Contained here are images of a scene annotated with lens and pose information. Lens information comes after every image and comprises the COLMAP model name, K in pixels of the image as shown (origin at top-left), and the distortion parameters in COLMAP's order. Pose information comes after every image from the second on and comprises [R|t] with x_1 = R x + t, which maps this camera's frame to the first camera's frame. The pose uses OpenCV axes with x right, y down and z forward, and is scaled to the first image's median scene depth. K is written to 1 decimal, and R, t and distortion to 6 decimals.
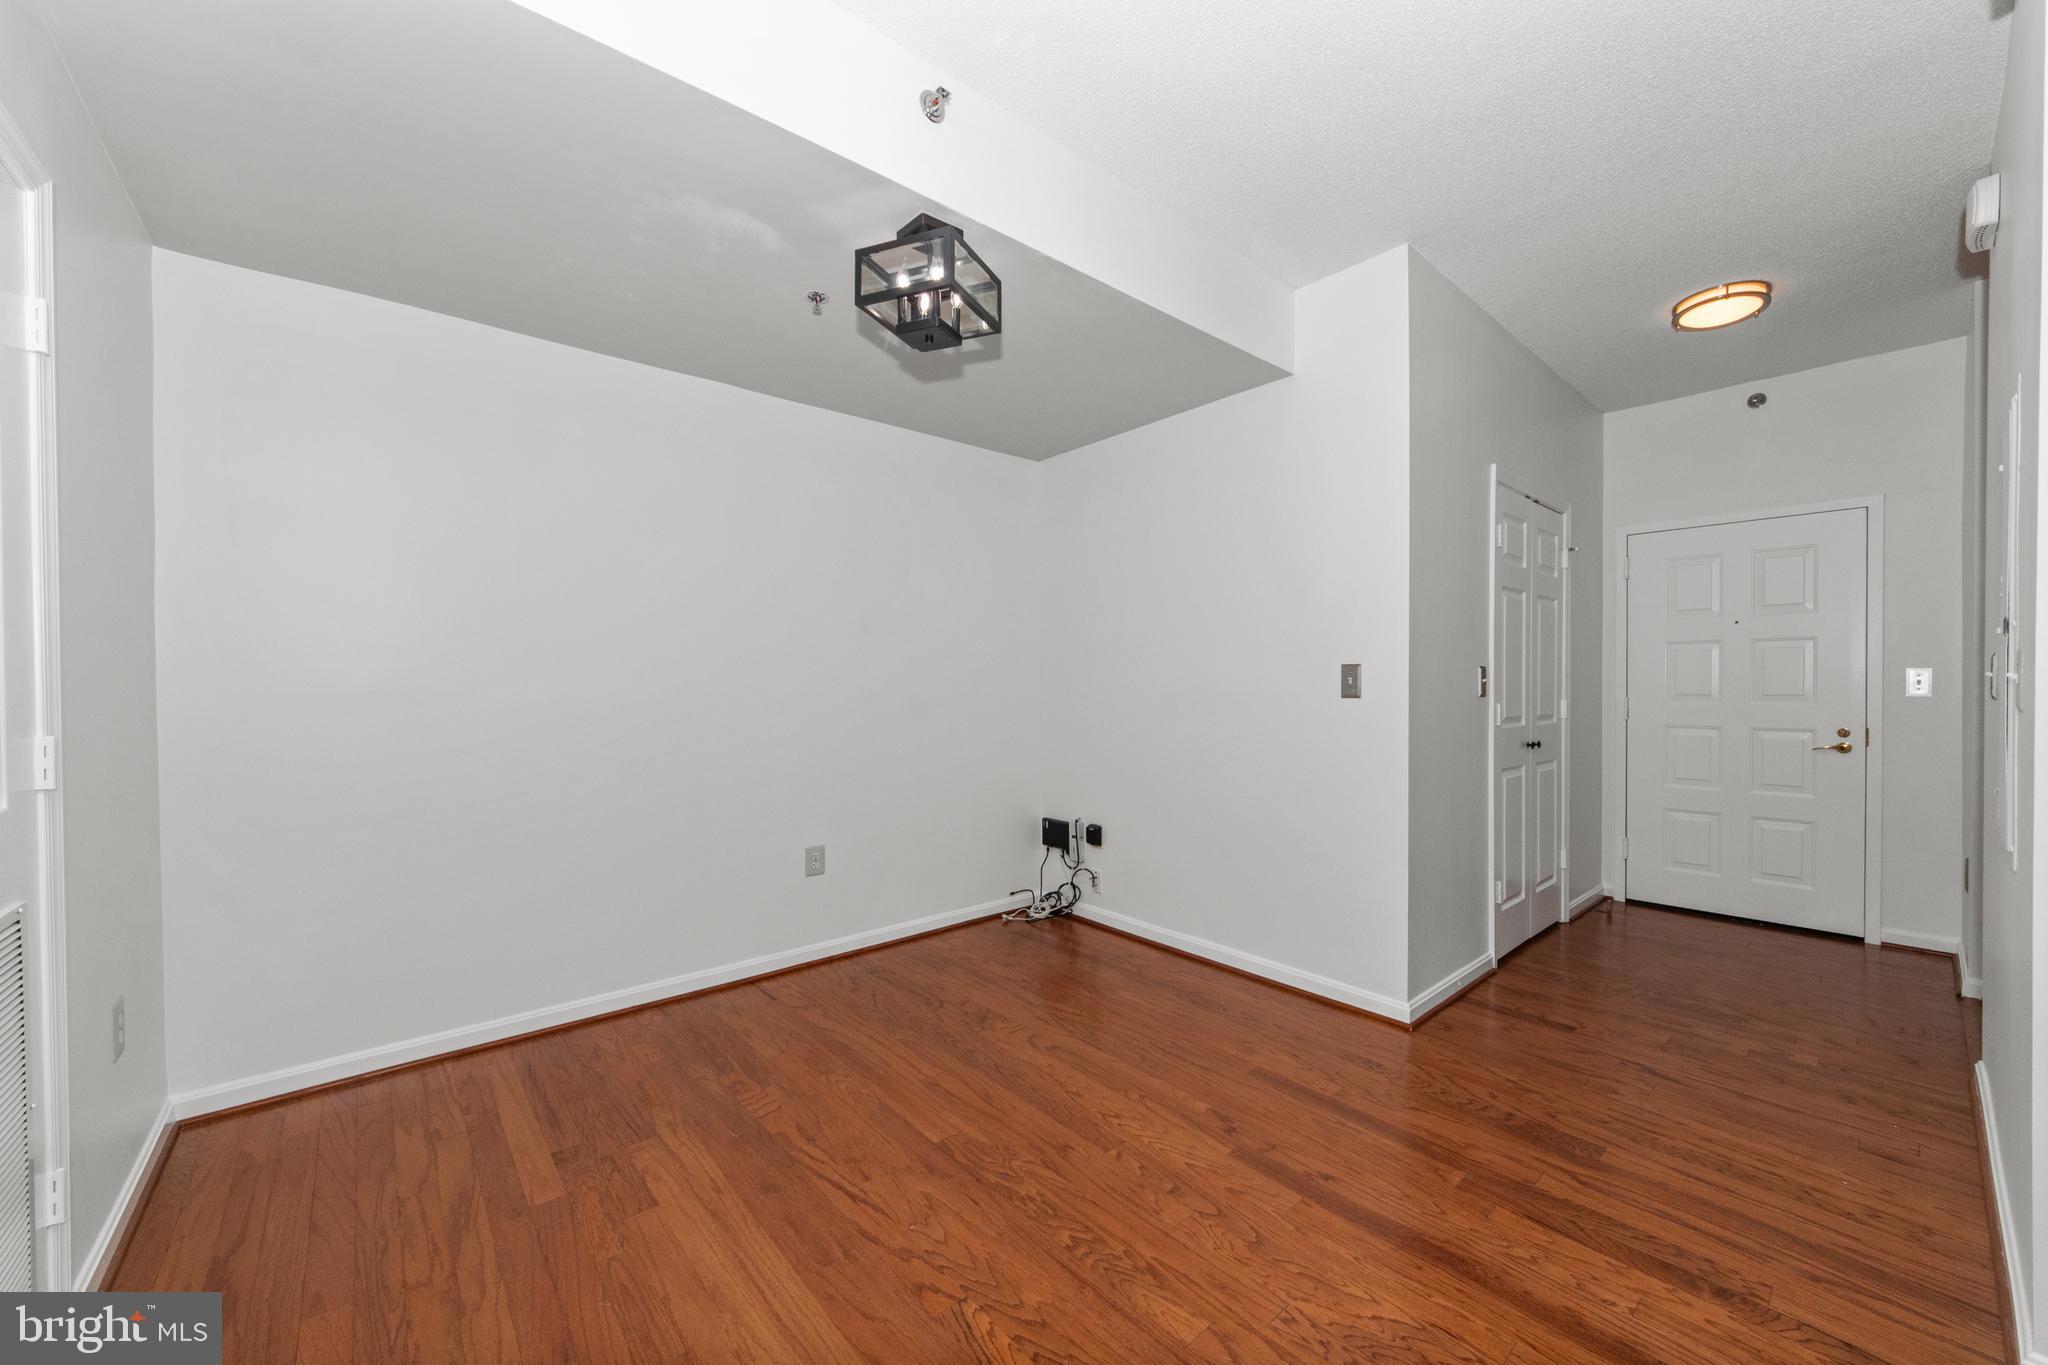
lens RADIAL K [[771.7, 0, 1027.2], [0, 771.7, 685.1], [0, 0, 1]] dist [0.013034, -0.011785]
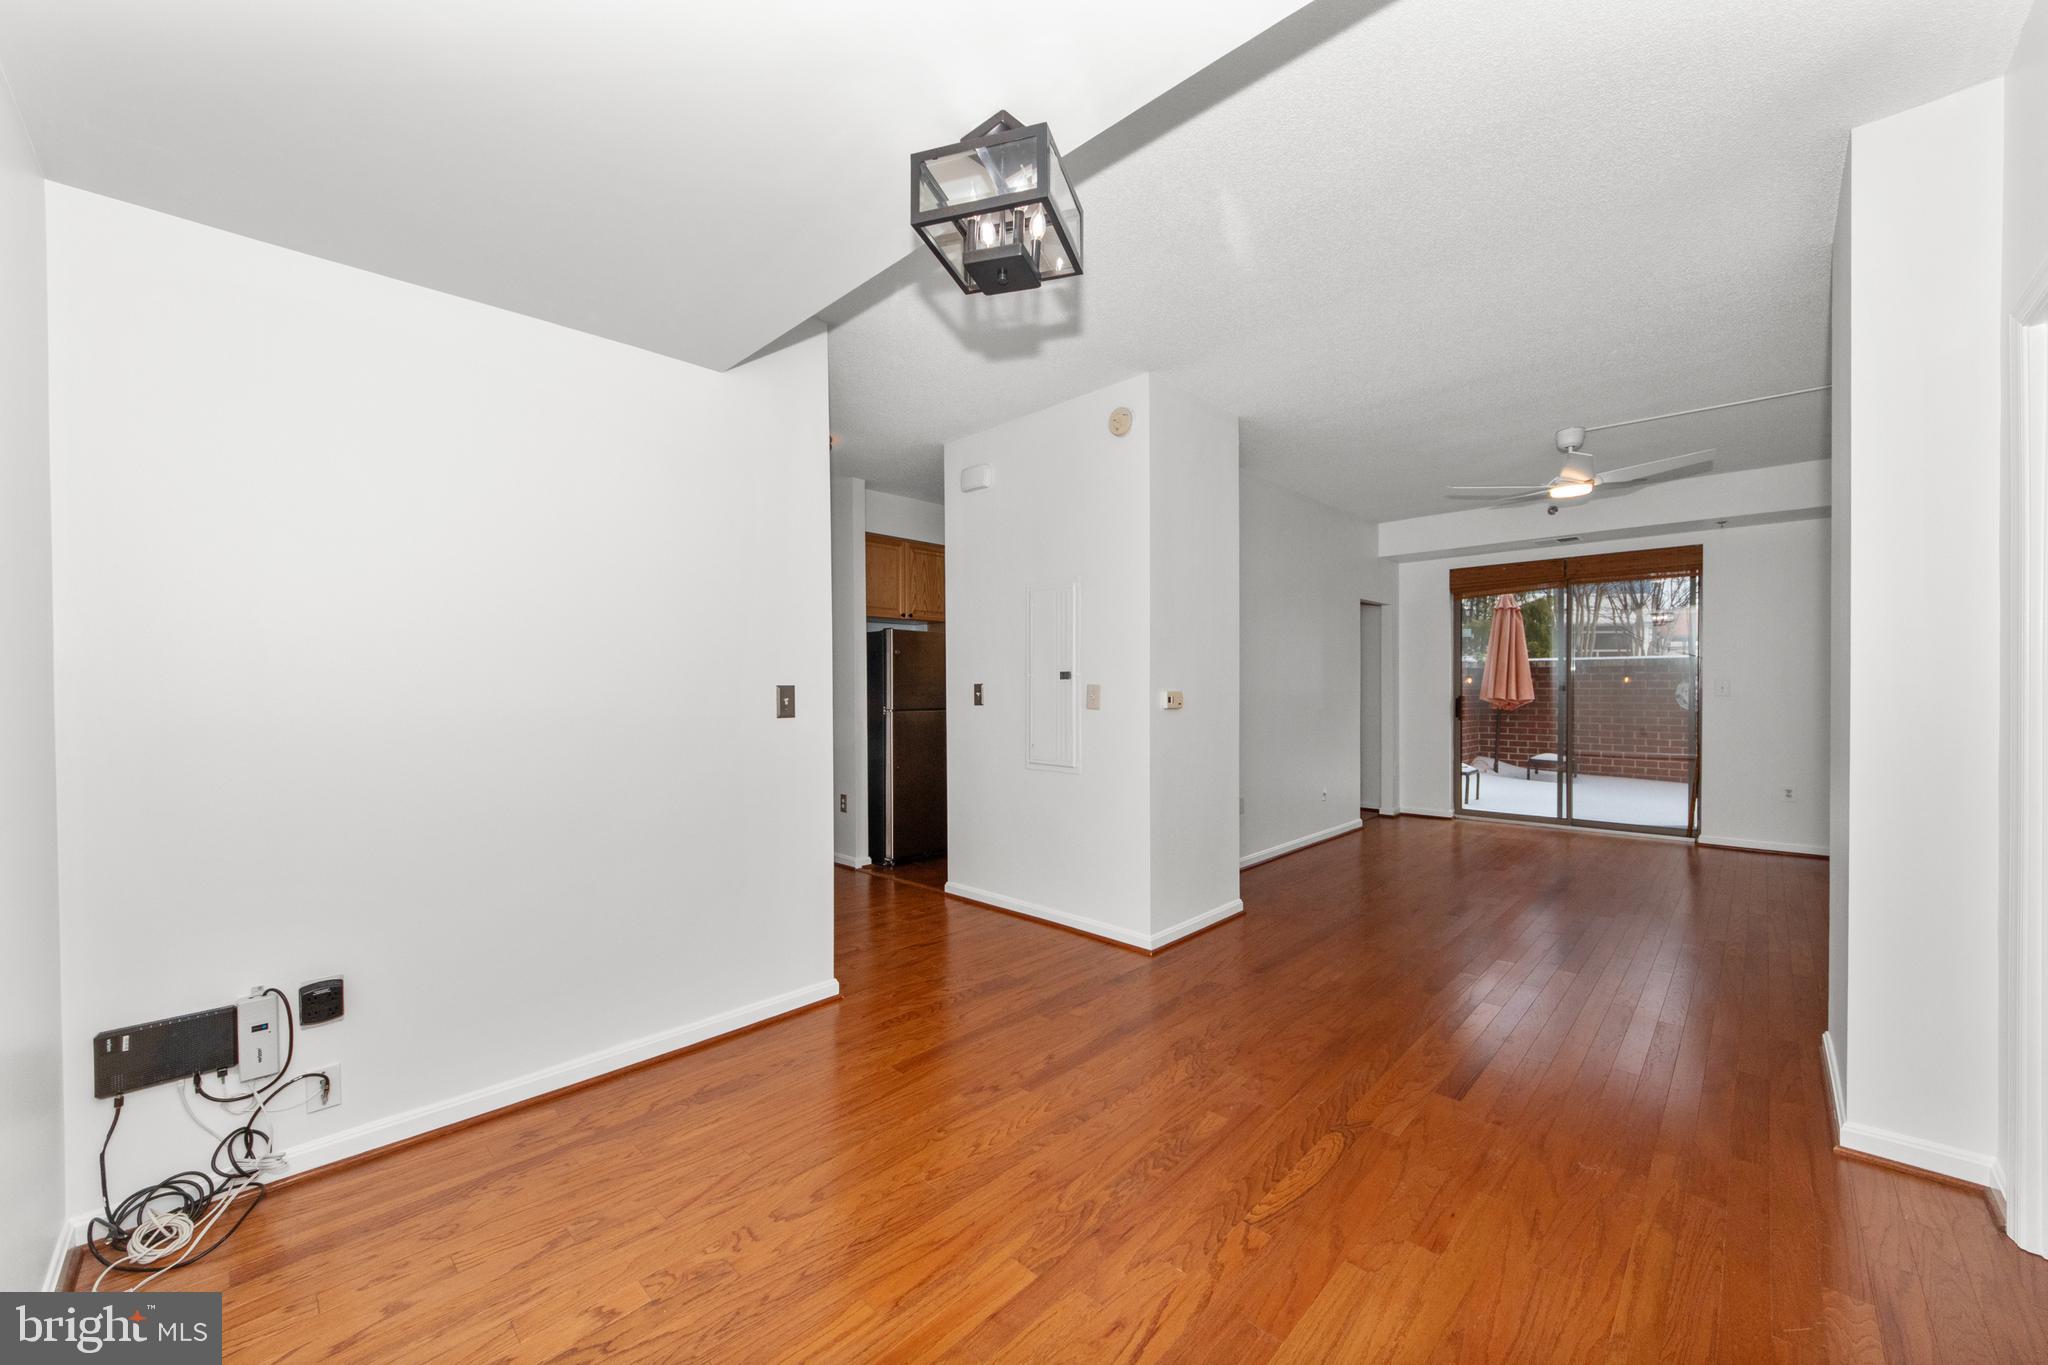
lens RADIAL K [[779.3, 0, 1046.8], [0, 779.3, 692.3], [0, 0, 1]] dist [0.014784, -0.012677]
pose [[-0.118514, -0.006435, 0.992932, -0.588588], [0.005773, 0.999958, 0.007170, -0.020192], [-0.992936, 0.006582, -0.118472, 0.681021]]
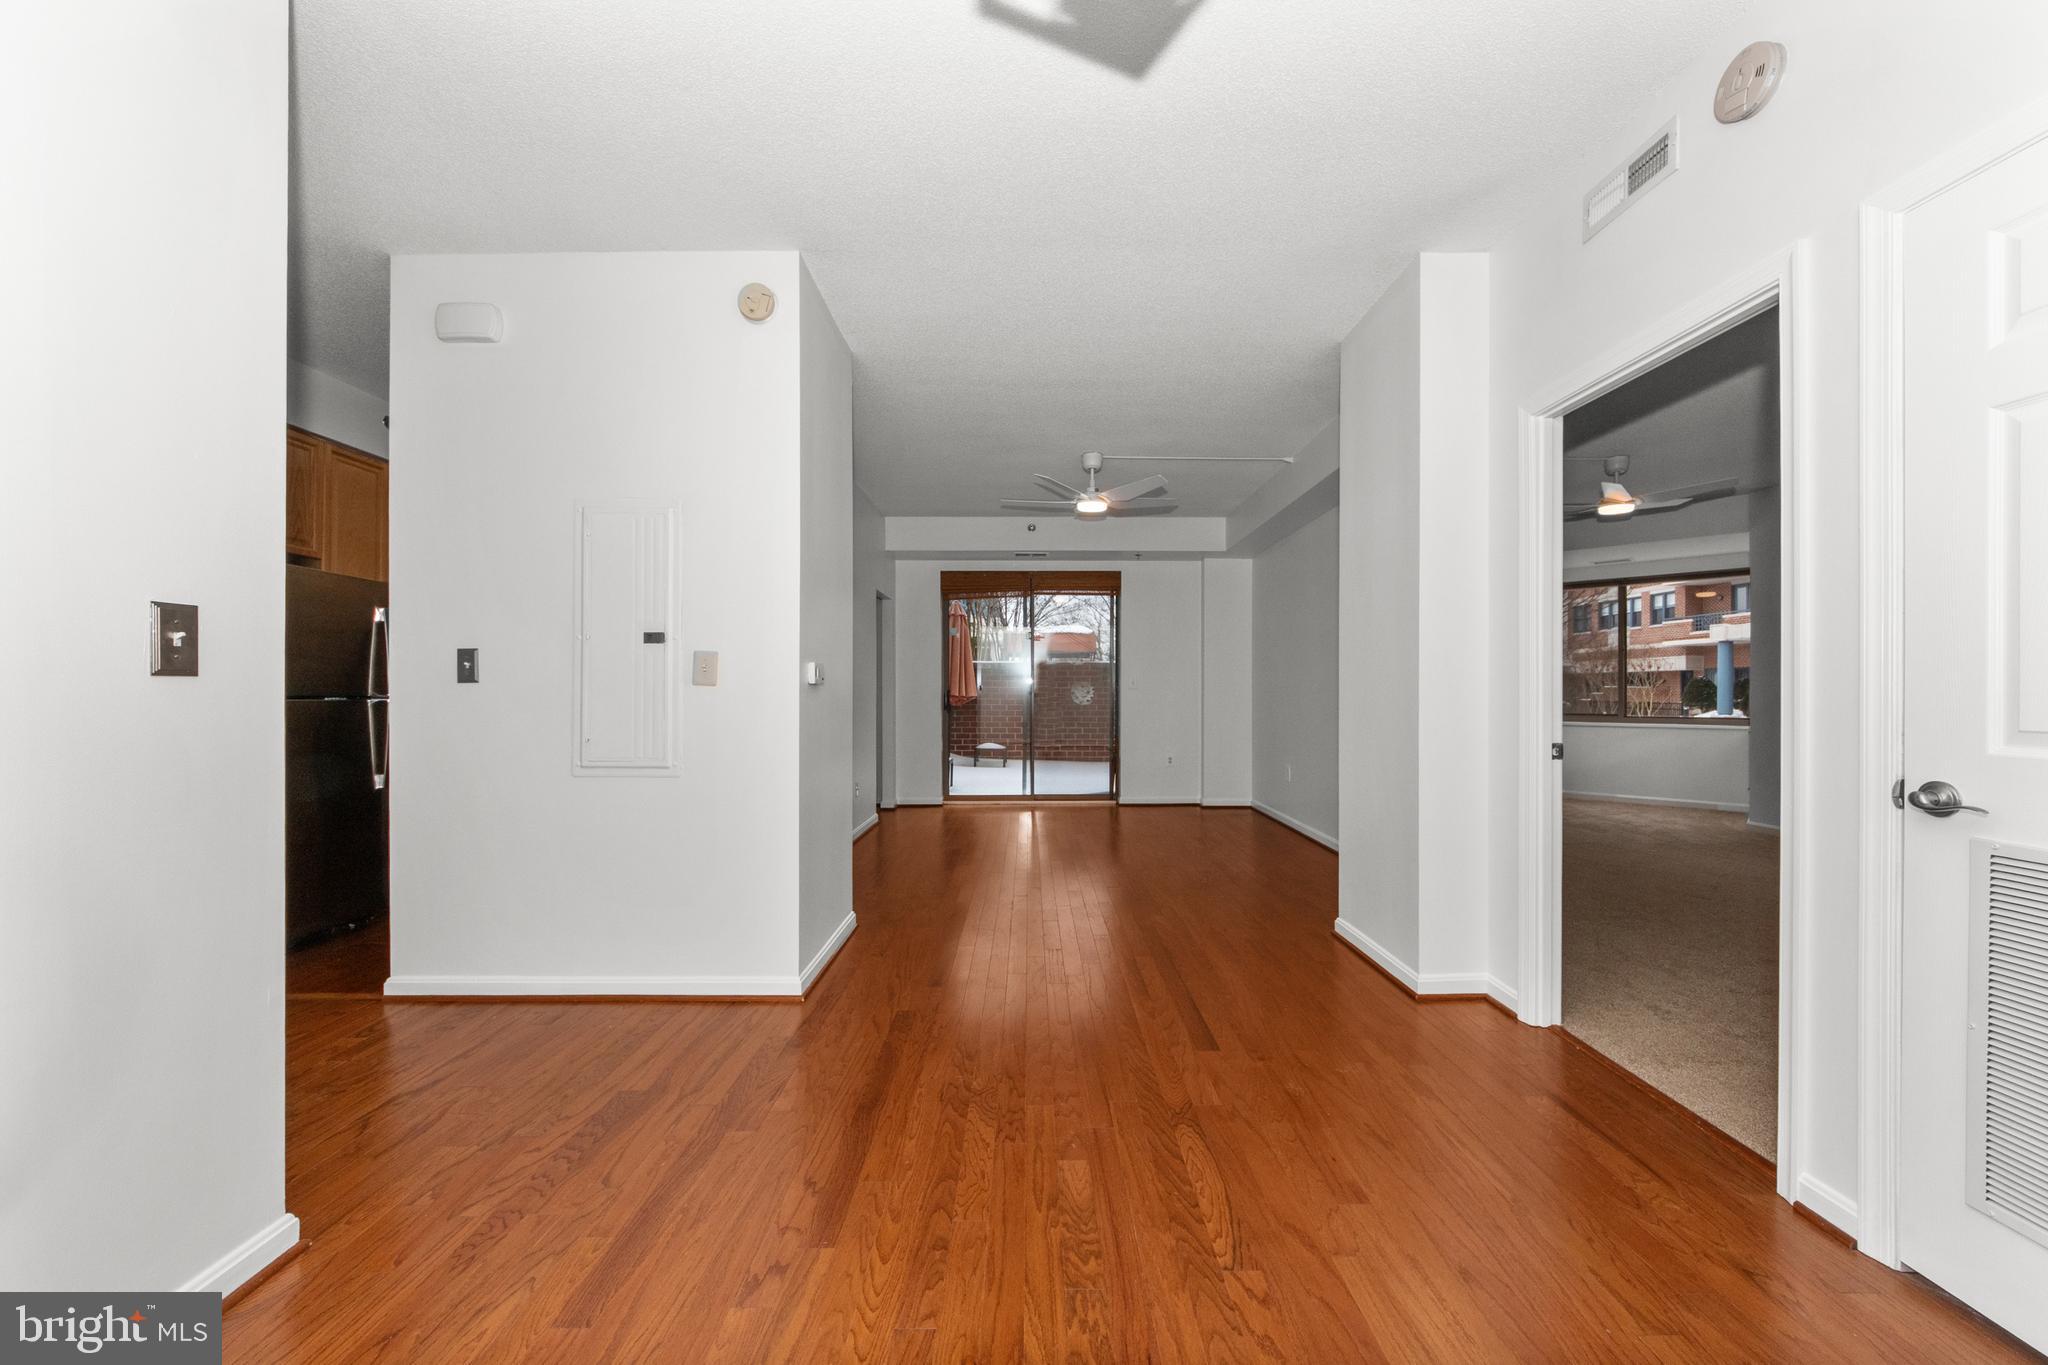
lens RADIAL K [[779.3, 0, 1046.8], [0, 779.3, 692.3], [0, 0, 1]] dist [0.014784, -0.012677]
pose [[-0.776315, 0.002600, 0.630340, -0.253047], [0.001740, 0.999997, -0.001982, 0.025215], [-0.630343, -0.000442, -0.776317, 0.906097]]
